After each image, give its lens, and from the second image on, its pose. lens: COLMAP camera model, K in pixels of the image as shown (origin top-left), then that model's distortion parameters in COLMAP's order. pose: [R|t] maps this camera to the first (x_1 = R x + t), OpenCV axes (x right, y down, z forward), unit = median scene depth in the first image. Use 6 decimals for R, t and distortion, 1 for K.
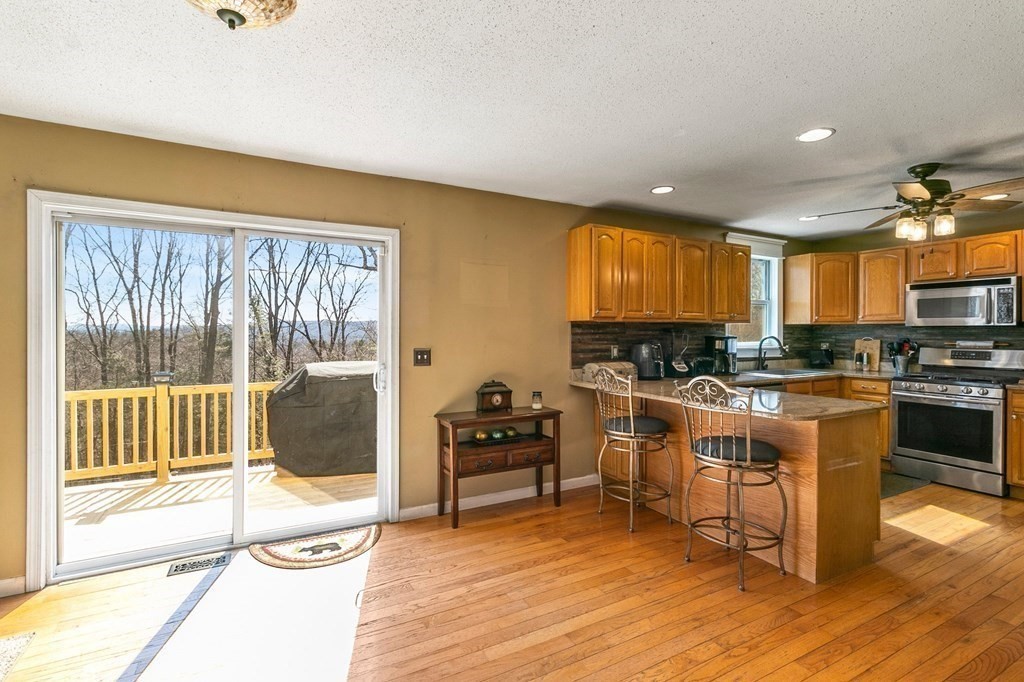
lens RADIAL K [[476.3, 0, 512.6], [0, 476.3, 331.1], [0, 0, 1]] dist [0.006270, -0.000170]
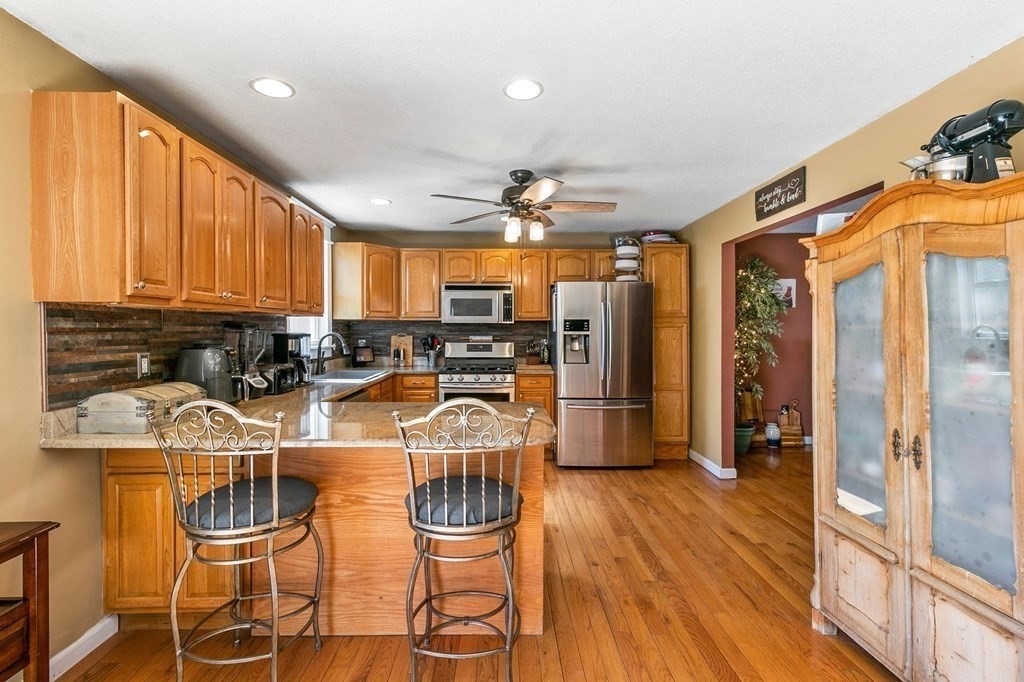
lens RADIAL K [[476.3, 0, 512.6], [0, 476.3, 331.1], [0, 0, 1]] dist [0.006270, -0.000170]
pose [[0.454527, -0.003372, 0.890726, -0.072225], [-0.004116, 0.999974, 0.005885, 0.001239], [-0.890723, -0.006341, 0.454502, 0.403728]]
